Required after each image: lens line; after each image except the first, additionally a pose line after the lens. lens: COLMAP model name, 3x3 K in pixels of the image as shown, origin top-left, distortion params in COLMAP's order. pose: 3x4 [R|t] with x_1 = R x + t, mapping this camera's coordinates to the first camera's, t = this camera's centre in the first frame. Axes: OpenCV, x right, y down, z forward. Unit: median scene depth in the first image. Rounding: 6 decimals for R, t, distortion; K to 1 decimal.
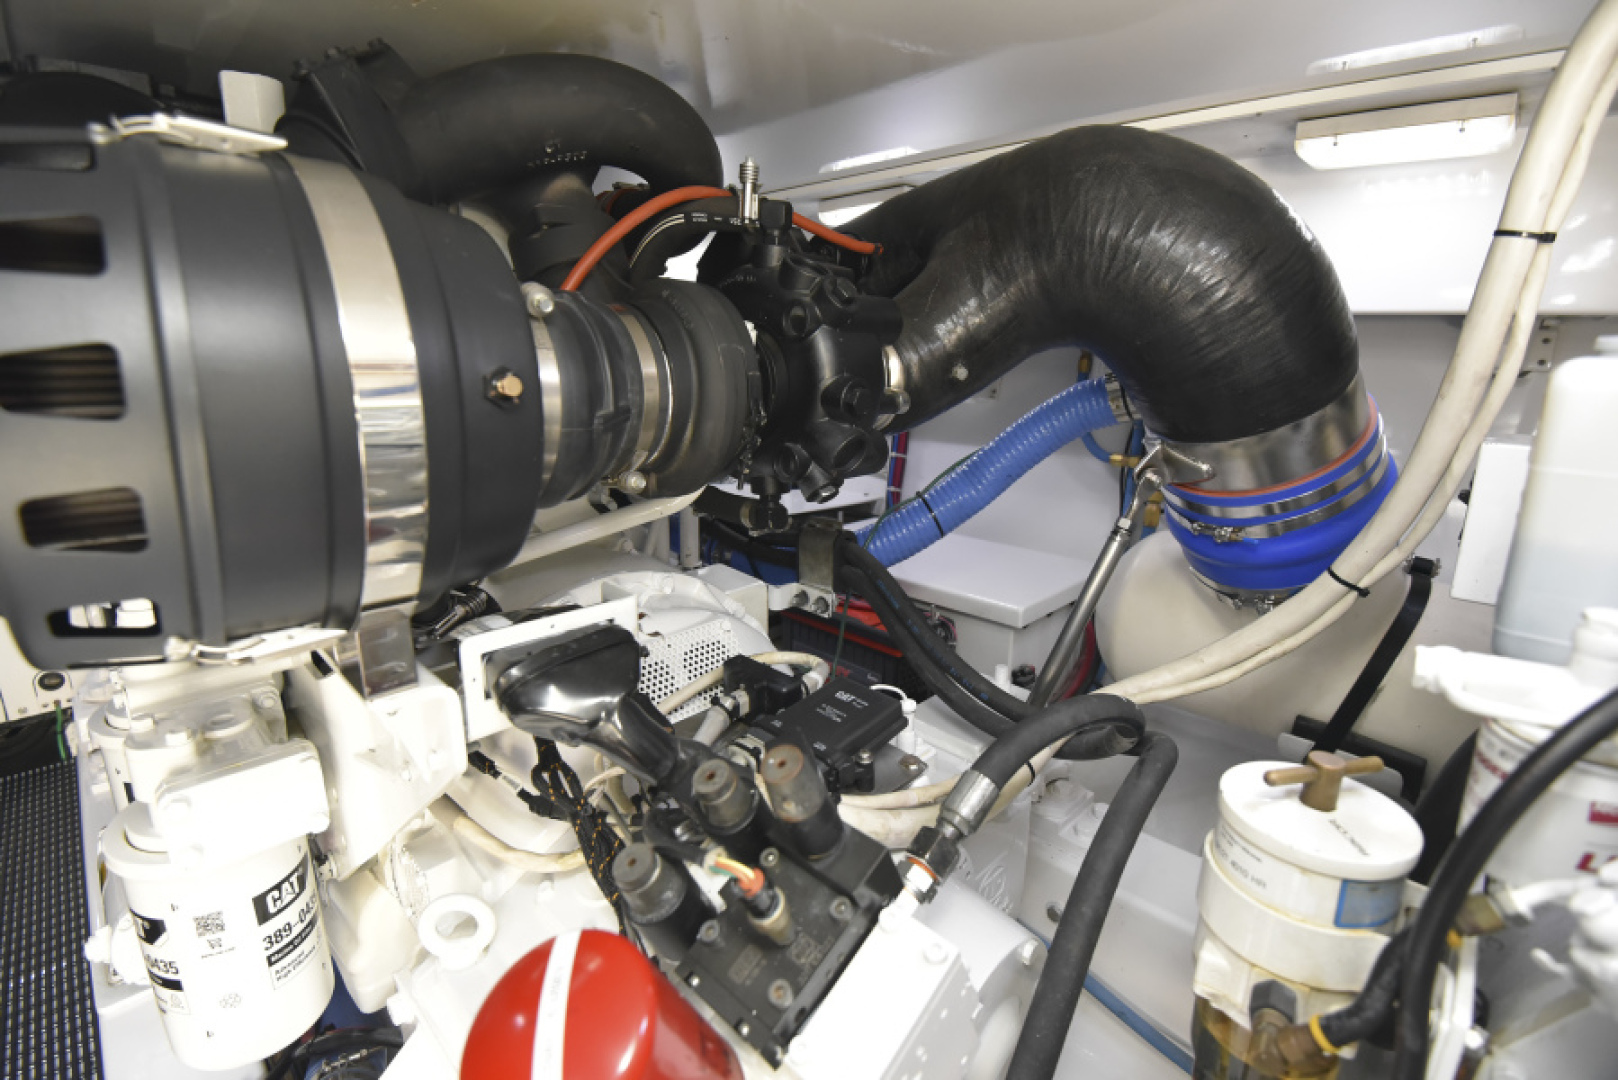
lens RADIAL K [[742.3, 0, 804.2], [0, 742.3, 536.5], [0, 0, 1]] dist [-0.031520, -0.005536]
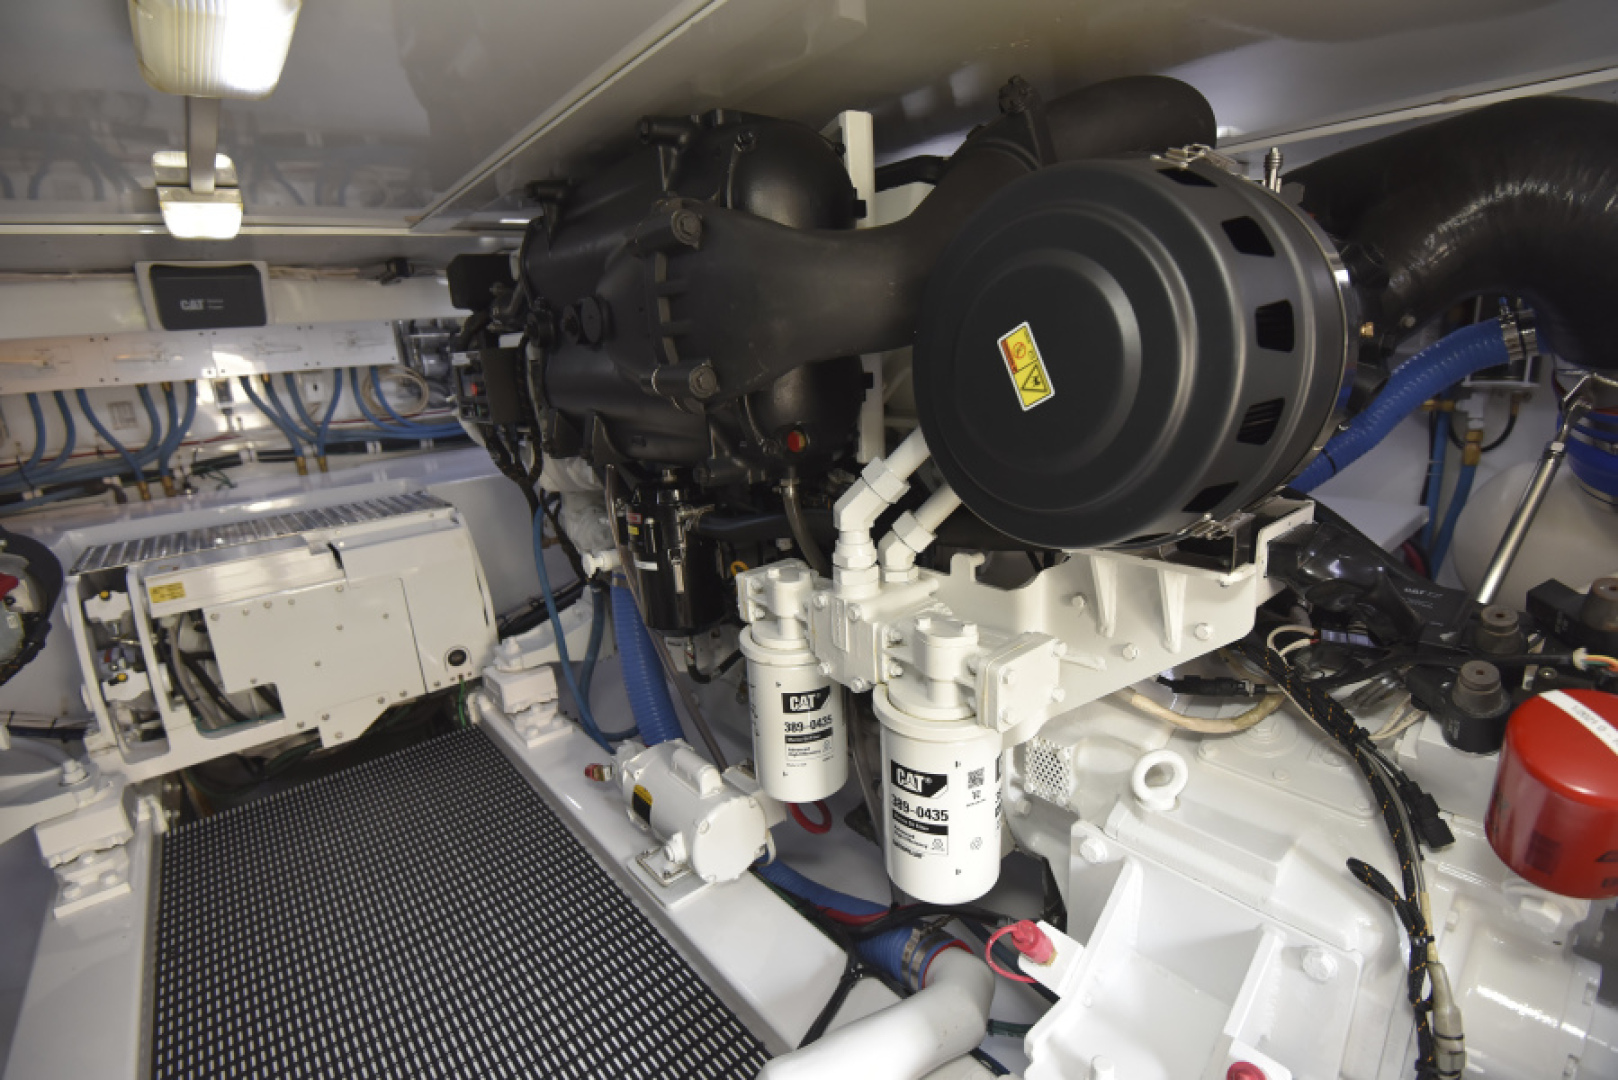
lens RADIAL K [[742.3, 0, 817.7], [0, 742.3, 534.4], [0, 0, 1]] dist [-0.031520, -0.005536]
pose [[0.992329, -0.052413, -0.111964, -0.721056], [0.053094, 0.998585, 0.003104, 0.066868], [0.111643, -0.009024, 0.993707, -0.259966]]
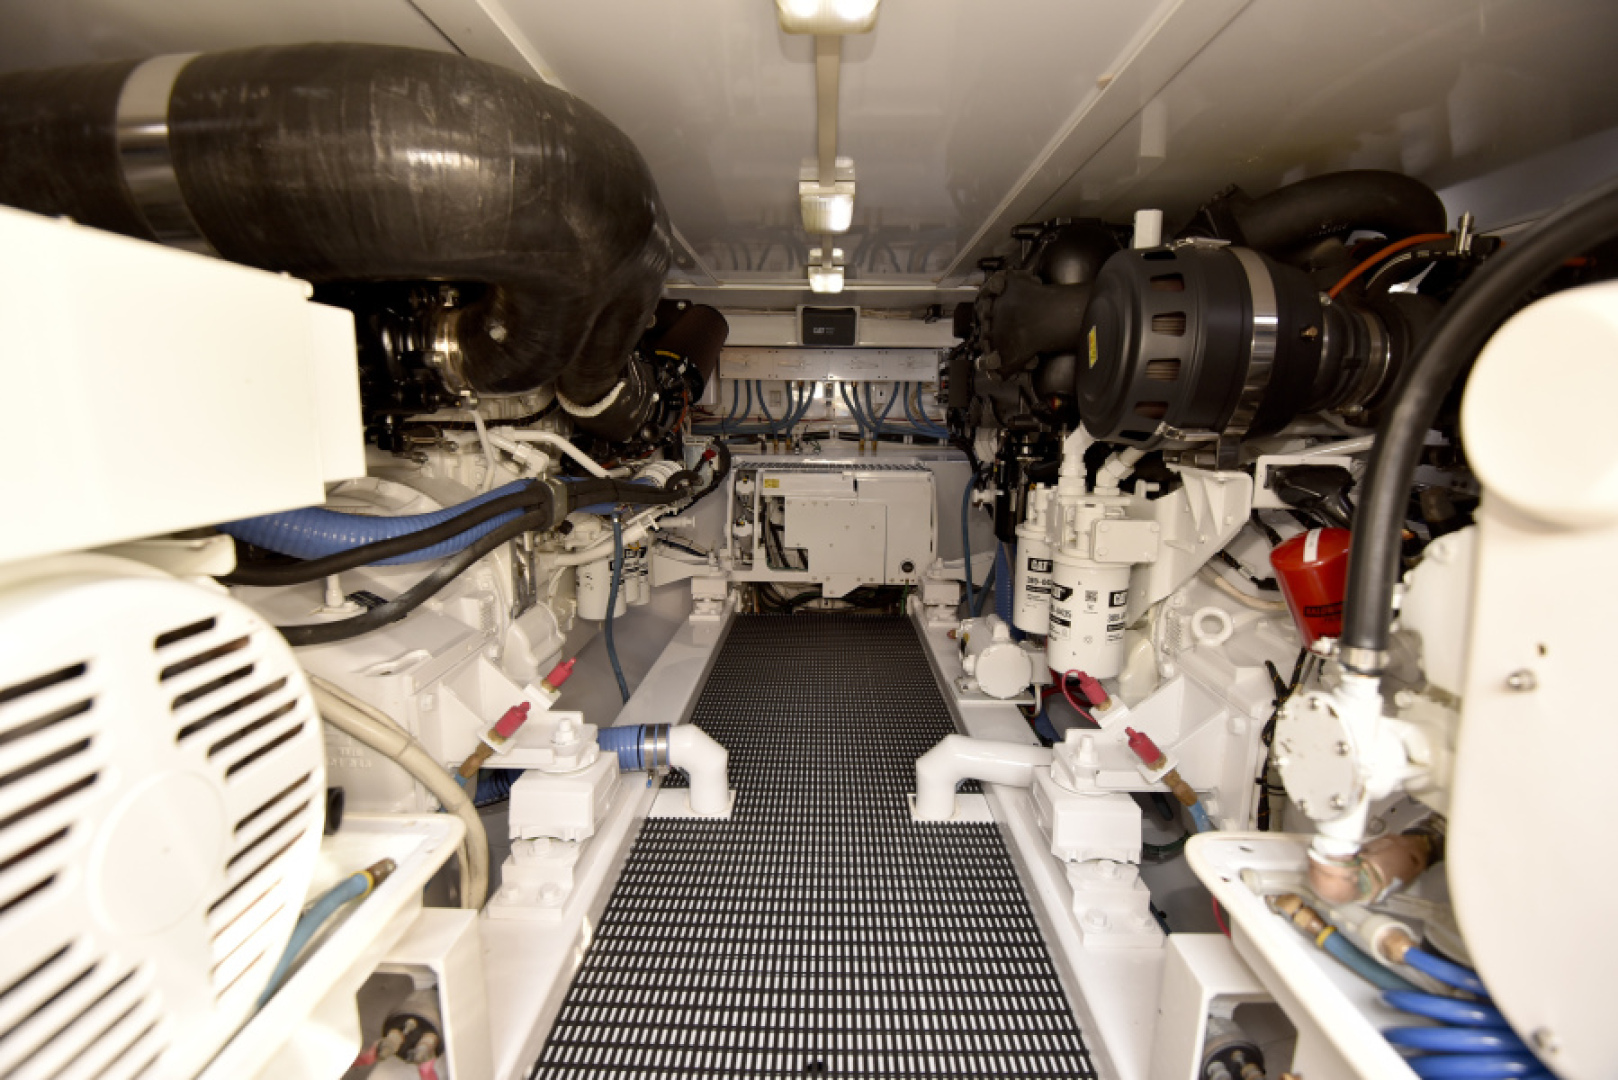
lens RADIAL K [[742.3, 0, 811.1], [0, 742.3, 532.4], [0, 0, 1]] dist [-0.031520, -0.005536]
pose [[0.682334, 0.113164, -0.722229, 0.141438], [-0.180616, 0.983414, -0.016552, 0.413768], [0.708377, 0.141740, 0.691456, -0.900879]]
